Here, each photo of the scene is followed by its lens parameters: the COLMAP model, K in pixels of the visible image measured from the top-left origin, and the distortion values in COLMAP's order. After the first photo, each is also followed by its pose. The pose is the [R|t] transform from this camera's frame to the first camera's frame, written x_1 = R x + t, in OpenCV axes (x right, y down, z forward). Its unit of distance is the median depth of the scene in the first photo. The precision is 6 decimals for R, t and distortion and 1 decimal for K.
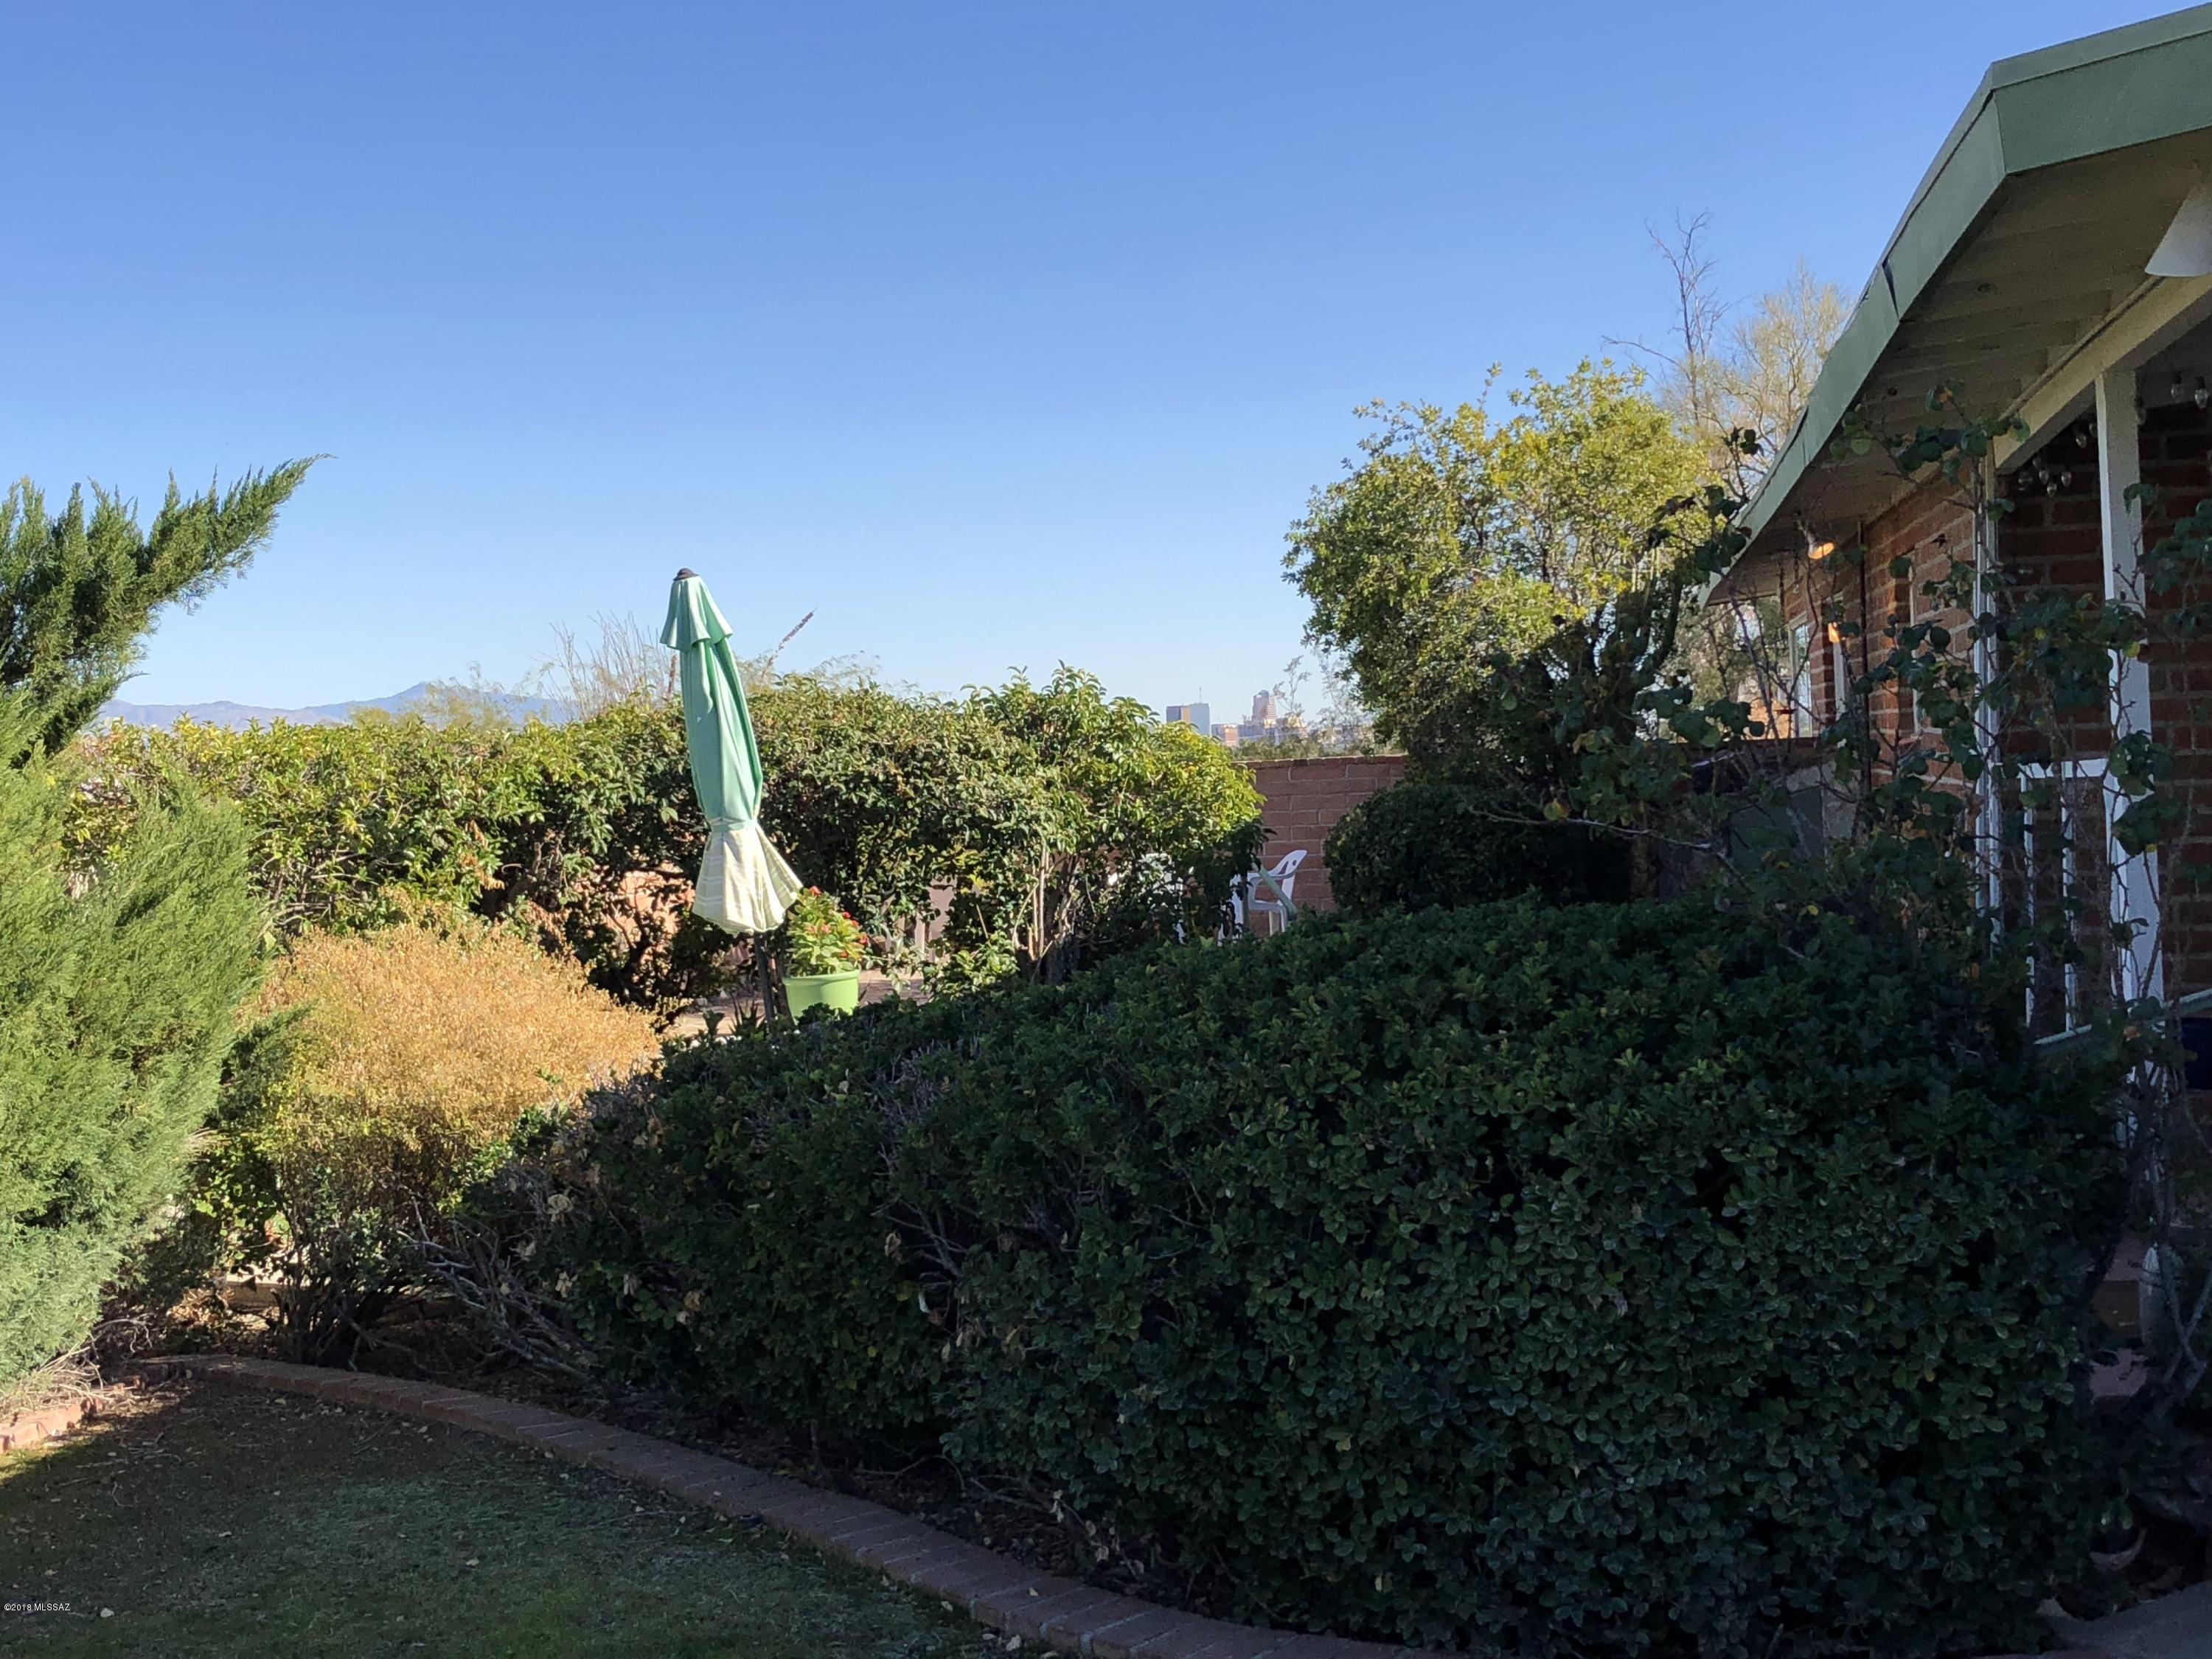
lens RADIAL K [[2863.7, 0, 1104.3], [0, 2863.7, 731.3], [0, 0, 1]] dist [0.269326, -1.310912]
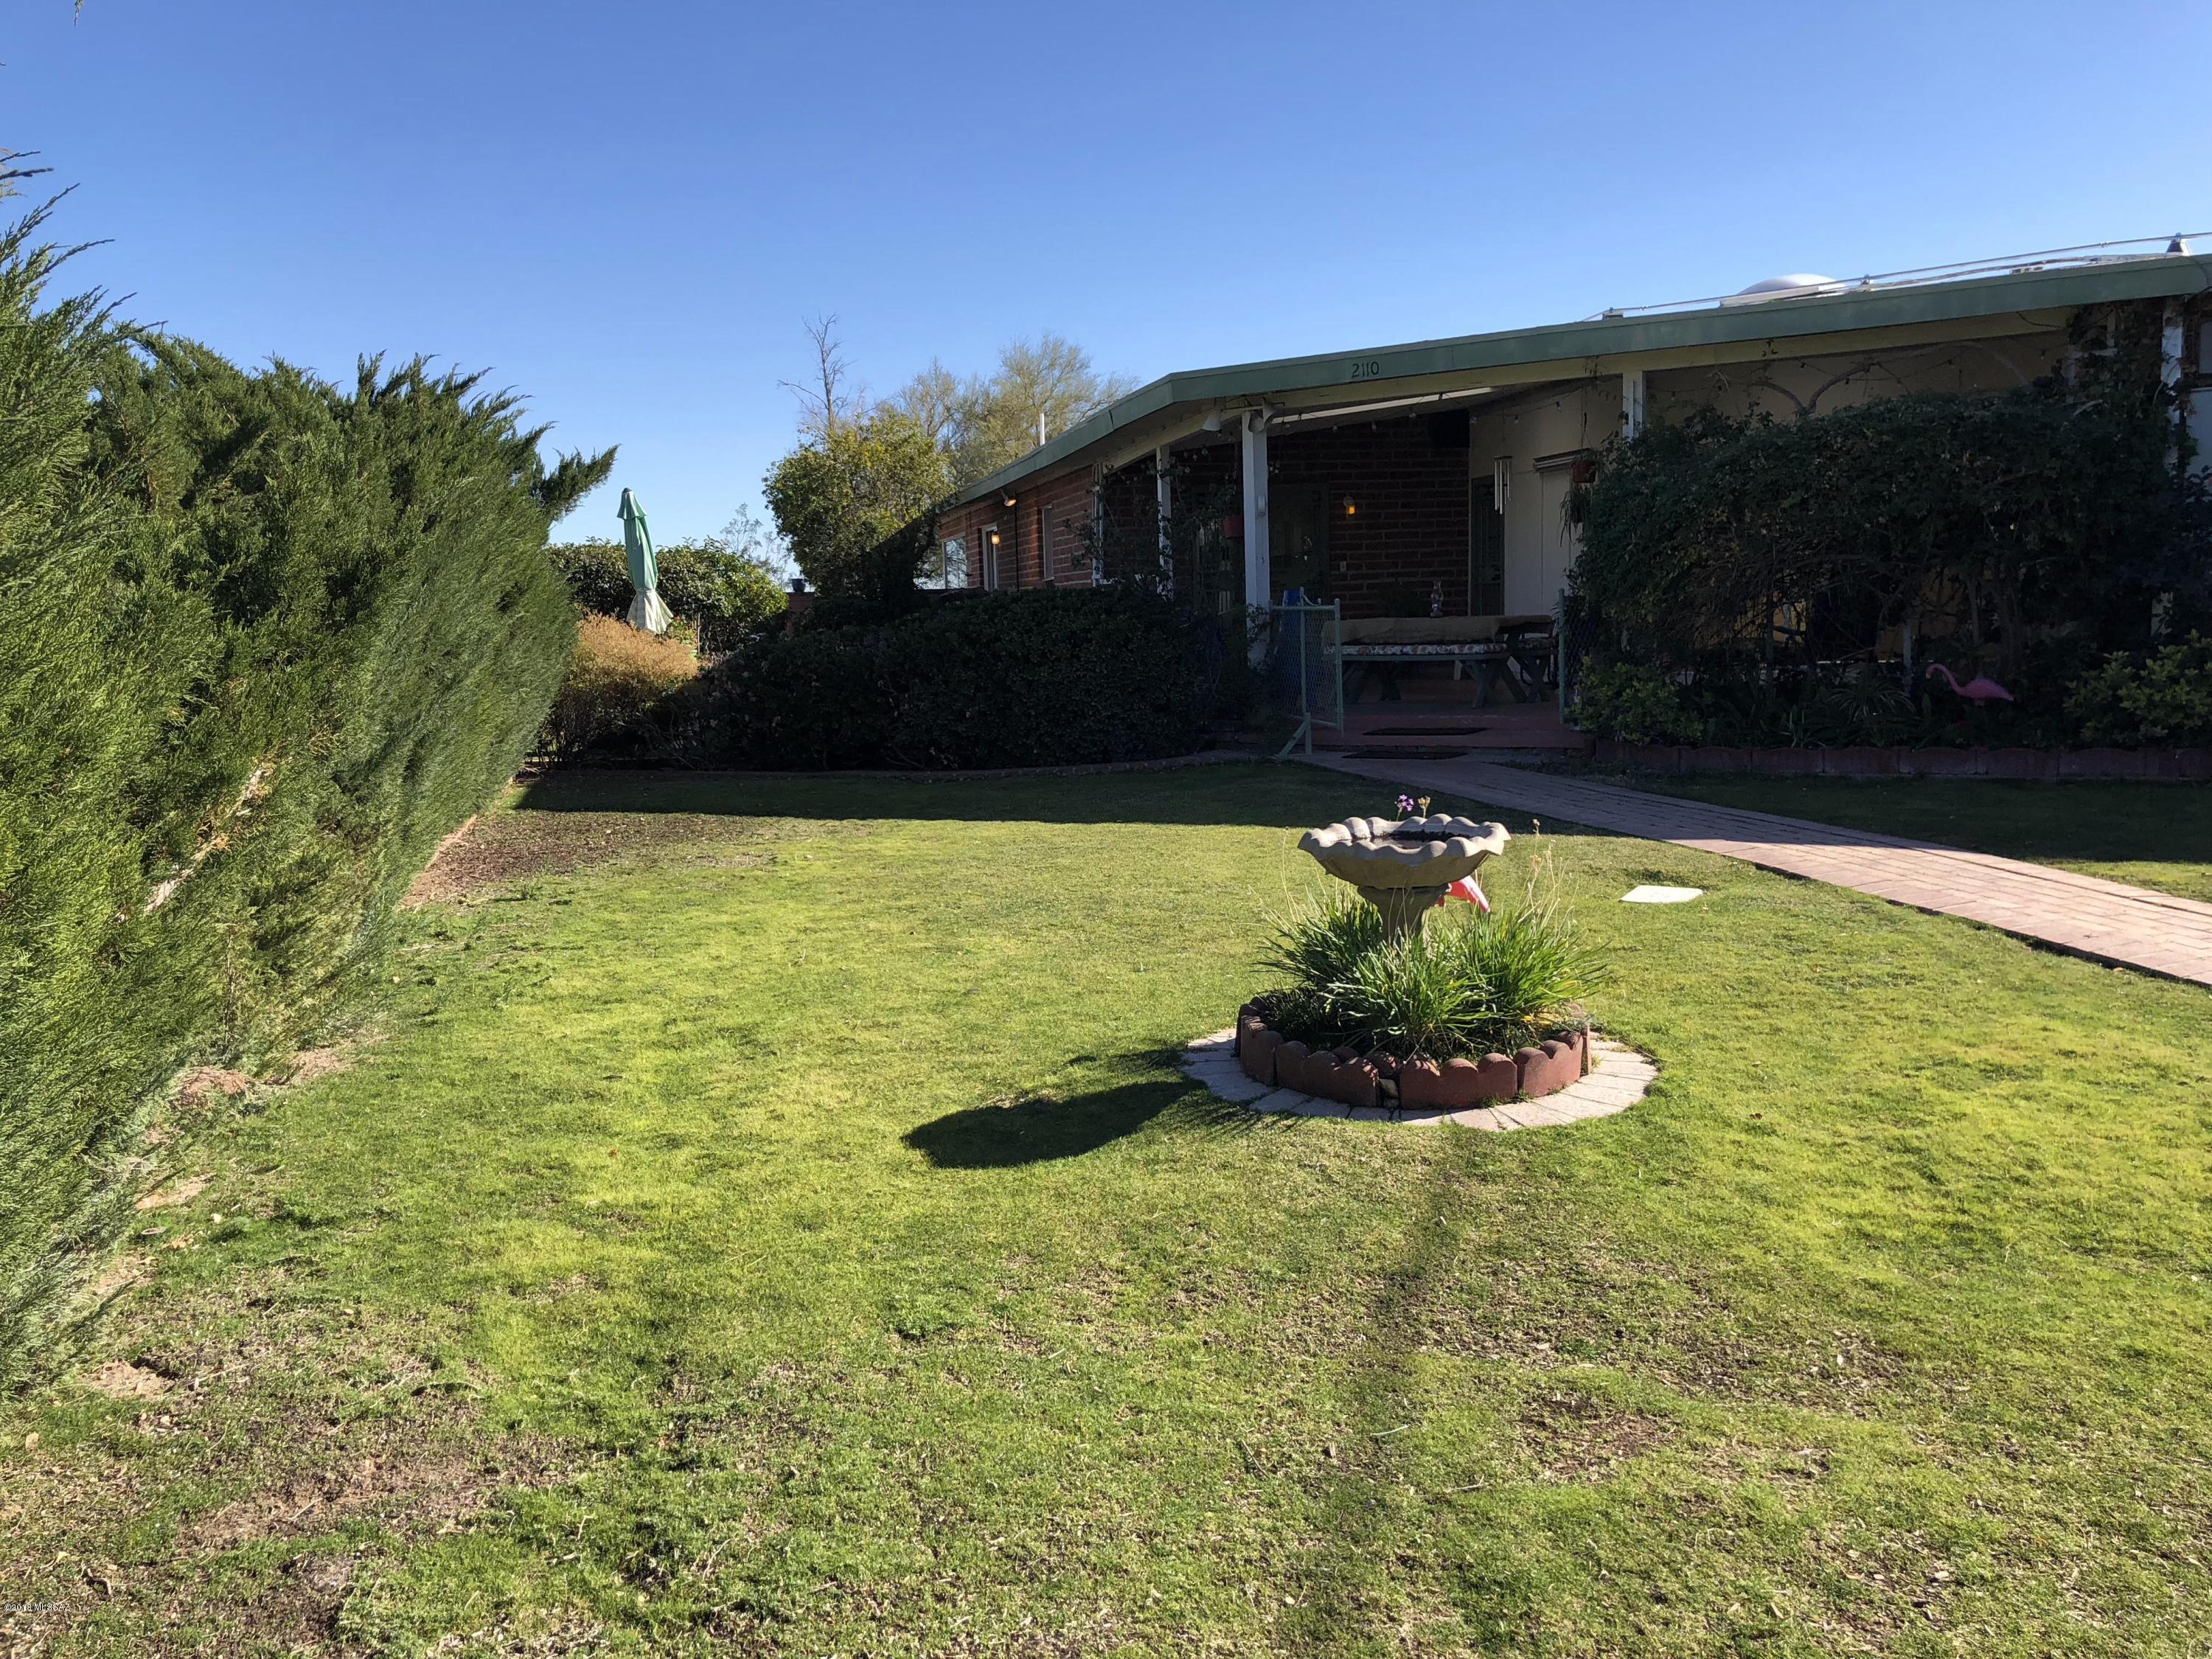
lens RADIAL K [[1795.8, 0, 1099.7], [0, 1795.8, 826.7], [0, 0, 1]] dist [0.070733, -0.099805]
pose [[0.924553, -0.029171, 0.379935, -0.315005], [-0.013734, 0.993867, 0.109730, 0.049272], [-0.380805, -0.106669, 0.918482, -0.549317]]
